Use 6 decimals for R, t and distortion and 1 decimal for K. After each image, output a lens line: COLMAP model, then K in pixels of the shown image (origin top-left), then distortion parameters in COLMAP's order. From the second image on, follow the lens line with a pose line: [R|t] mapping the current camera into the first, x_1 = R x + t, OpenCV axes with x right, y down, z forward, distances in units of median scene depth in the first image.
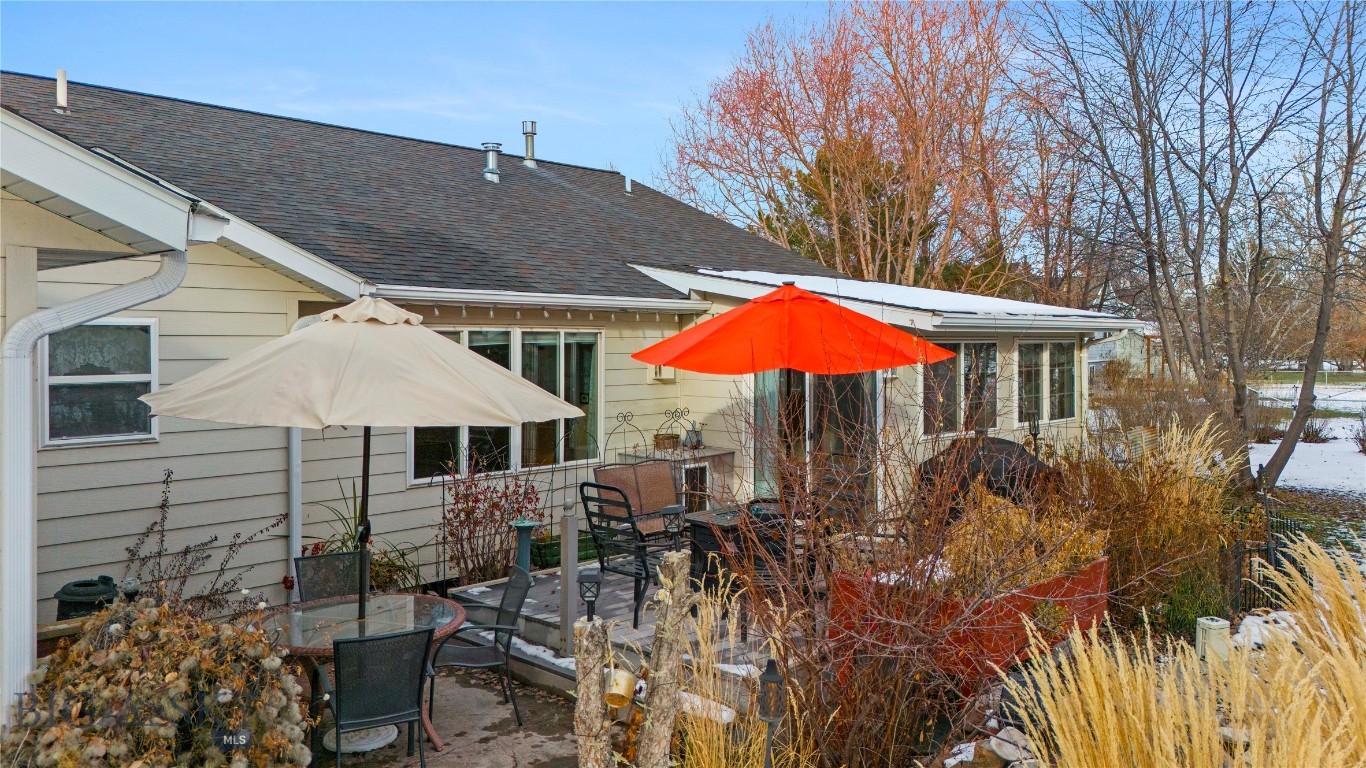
lens RADIAL K [[996.6, 0, 683.0], [0, 996.6, 384.0], [0, 0, 1]] dist [0.086632, -0.094944]
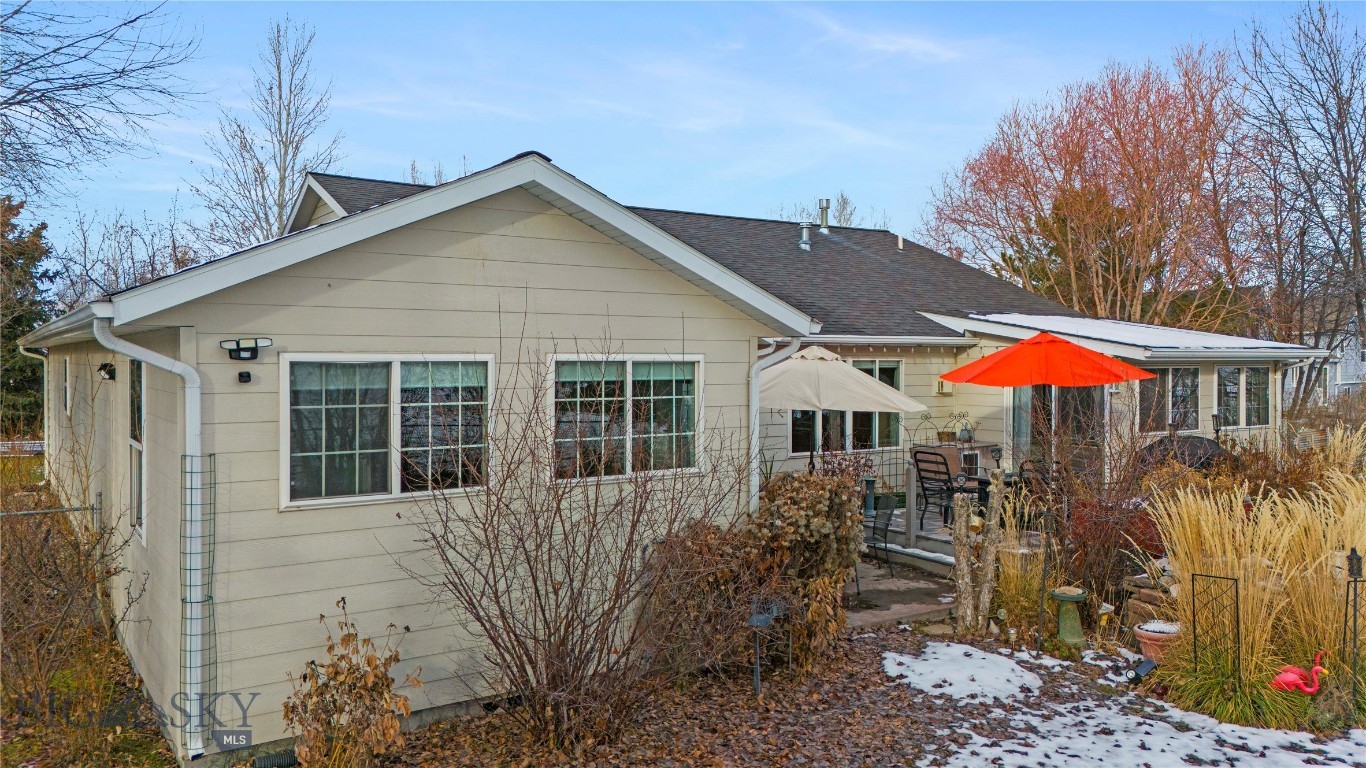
lens RADIAL K [[933.8, 0, 683.0], [0, 933.8, 384.0], [0, 0, 1]] dist [-0.003710, -0.001998]
pose [[0.970837, 0.004503, -0.239698, -0.062149], [-0.009118, 0.999794, -0.018149, 0.009877], [0.239567, 0.019805, 0.970678, -0.378421]]
